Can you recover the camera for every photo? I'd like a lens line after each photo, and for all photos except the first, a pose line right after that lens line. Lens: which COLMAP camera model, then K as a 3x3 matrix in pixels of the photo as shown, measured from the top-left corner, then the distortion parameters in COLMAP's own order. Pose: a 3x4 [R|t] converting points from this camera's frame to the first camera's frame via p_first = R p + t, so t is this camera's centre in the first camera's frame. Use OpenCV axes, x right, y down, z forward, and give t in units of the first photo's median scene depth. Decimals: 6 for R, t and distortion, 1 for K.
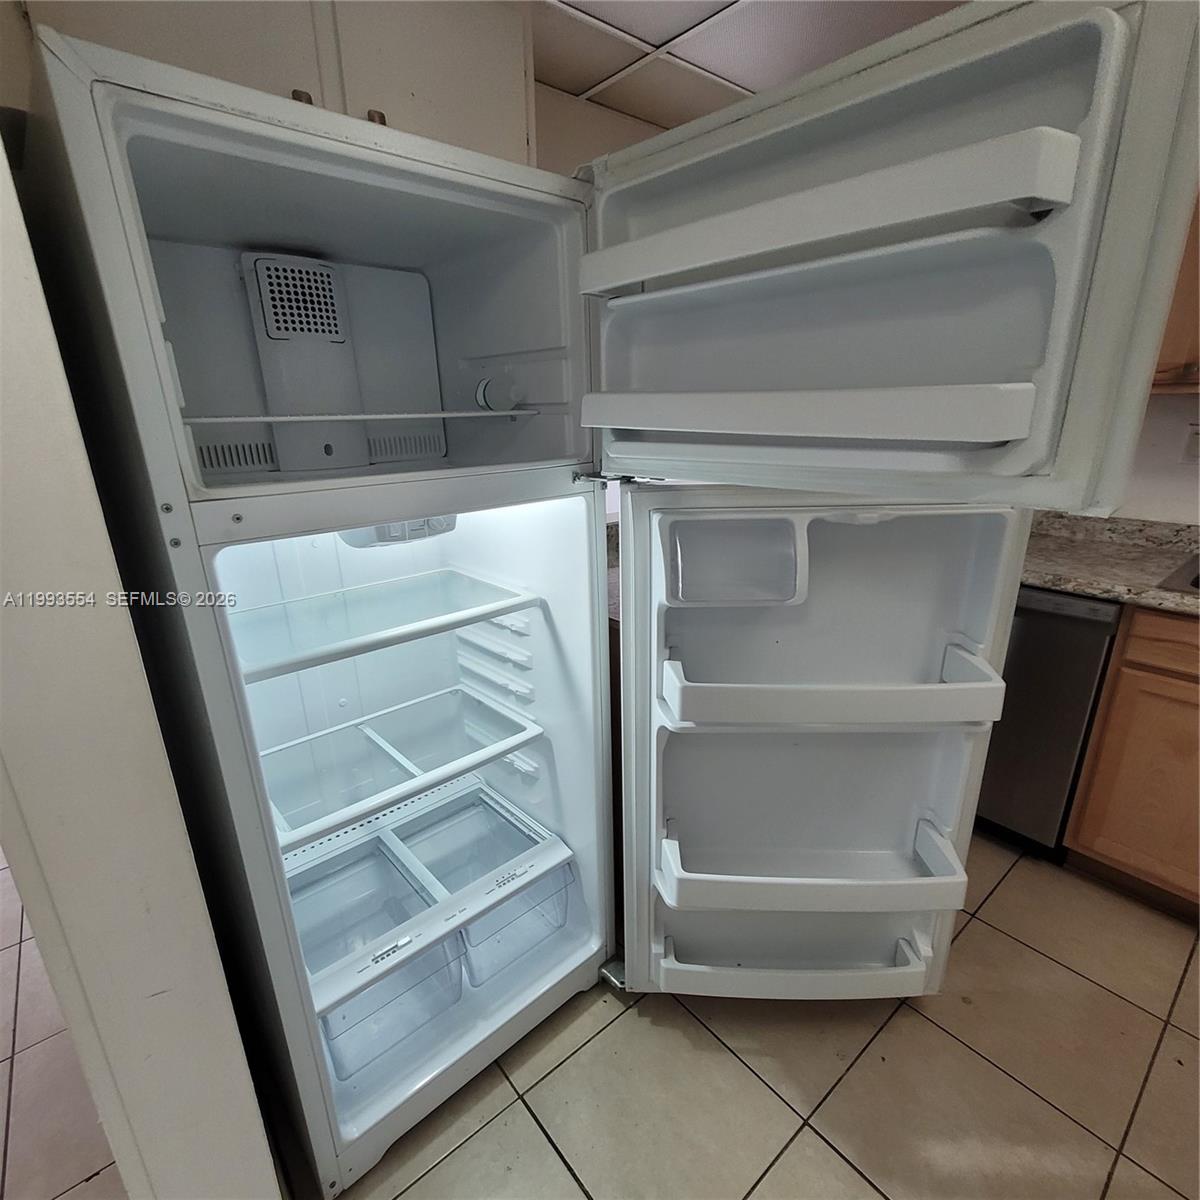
lens RADIAL K [[621.0, 0, 602.9], [0, 621.0, 609.9], [0, 0, 1]] dist [0.010786, -0.003546]
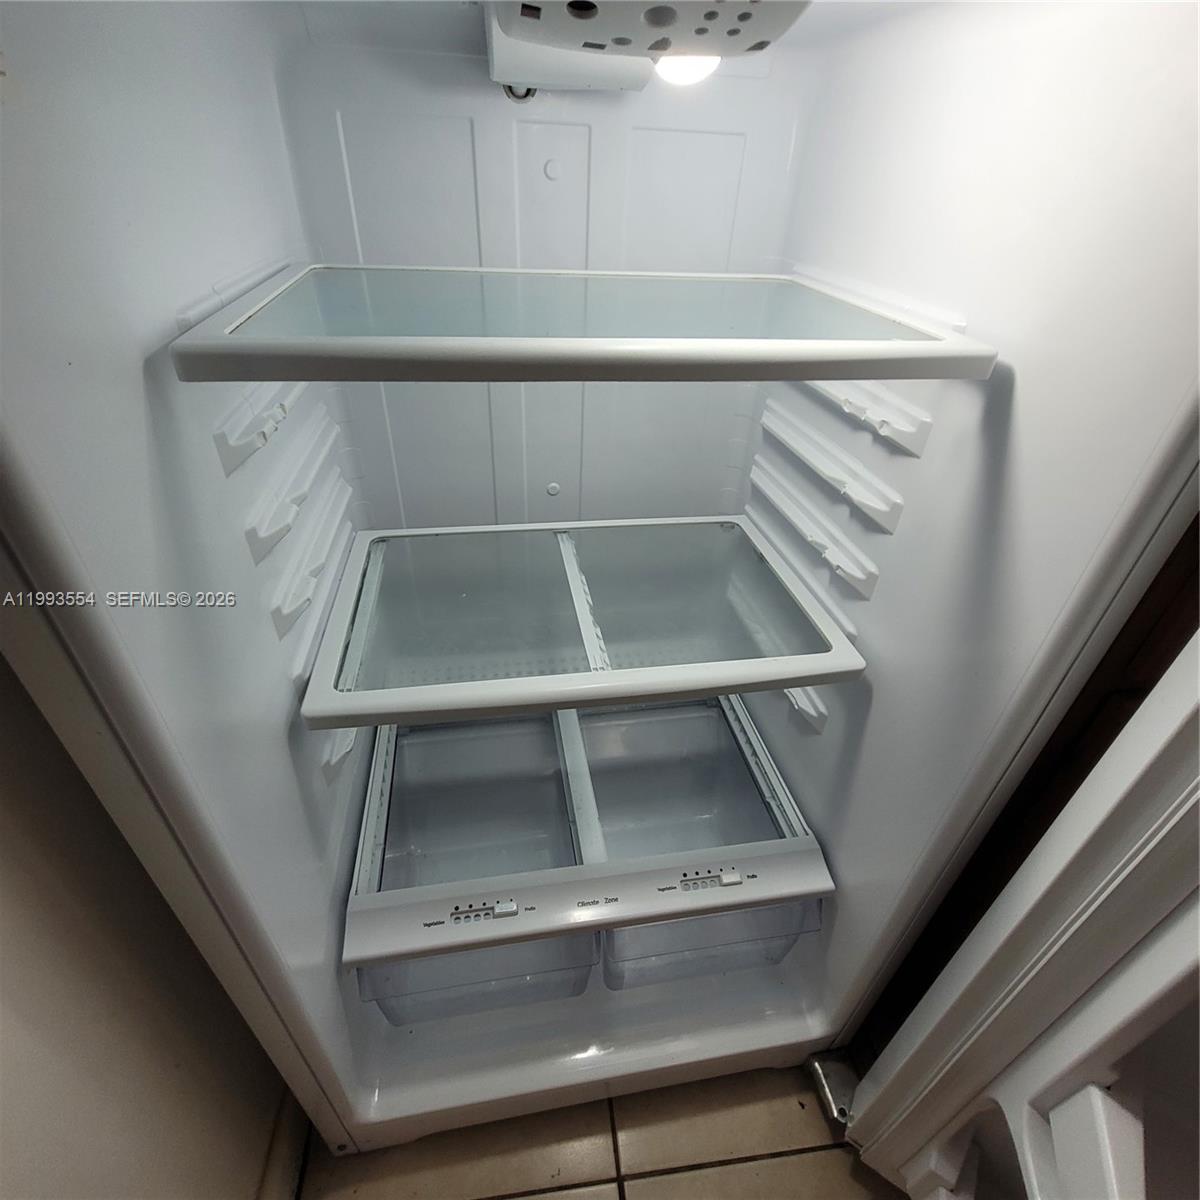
lens RADIAL K [[621.0, 0, 602.9], [0, 621.0, 609.9], [0, 0, 1]] dist [0.010786, -0.003546]
pose [[0.842815, 0.358114, -0.401767, -0.082478], [-0.227435, 0.913553, 0.337186, 0.038003], [0.487786, -0.192810, 0.851404, 0.468738]]
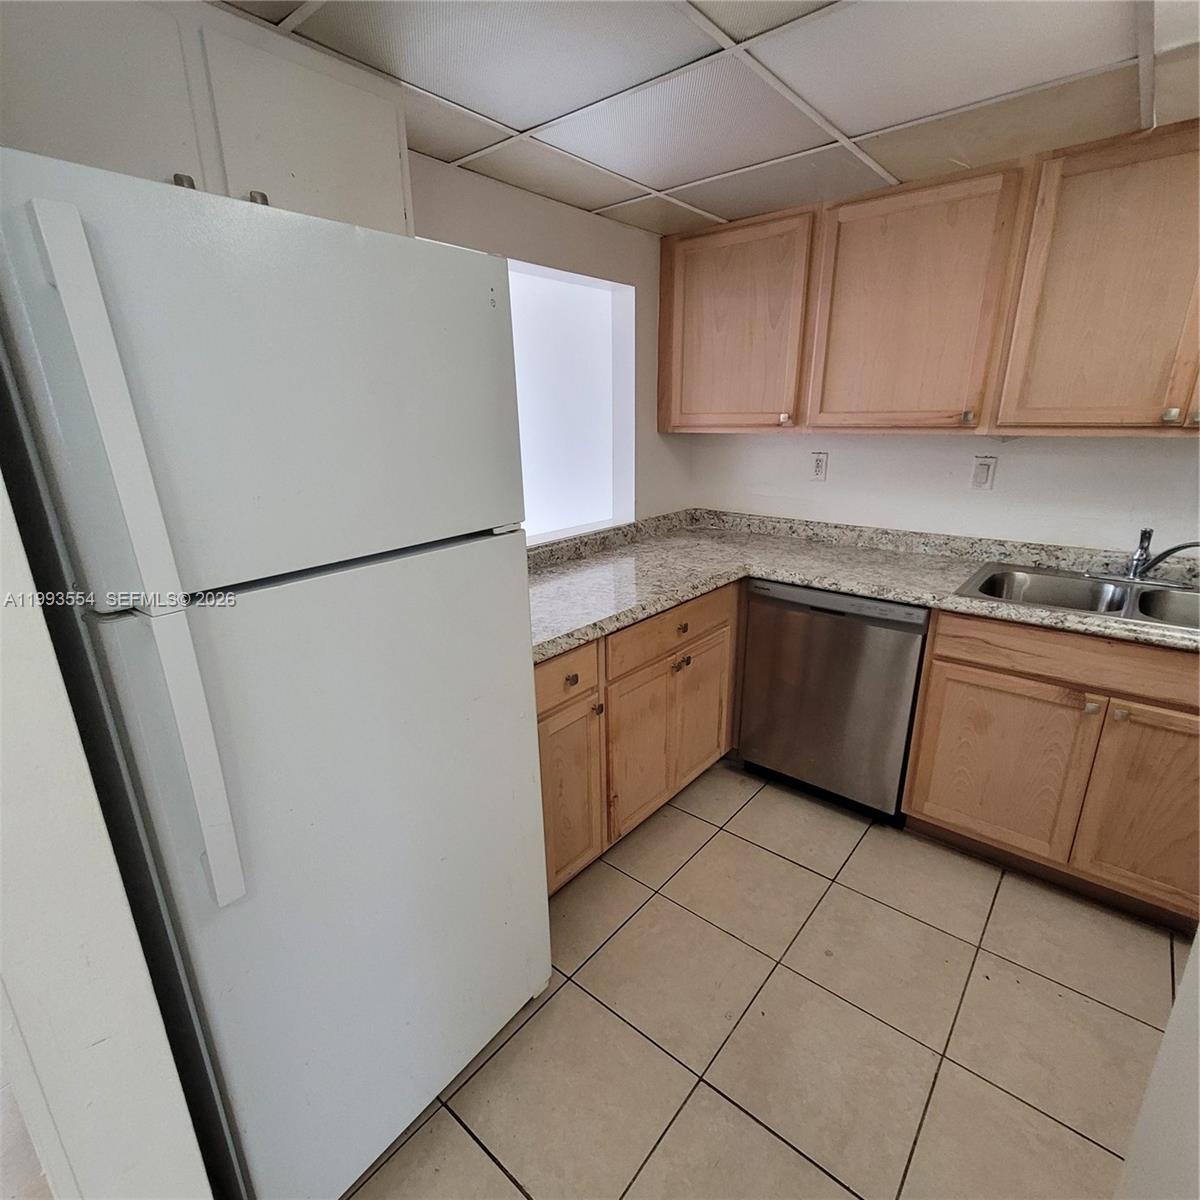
lens RADIAL K [[621.0, 0, 602.9], [0, 621.0, 609.9], [0, 0, 1]] dist [0.010786, -0.003546]
pose [[0.984311, -0.051794, 0.168667, -0.000665], [0.054174, 0.998486, -0.009536, -0.030497], [-0.167918, 0.018524, 0.985627, -0.092556]]
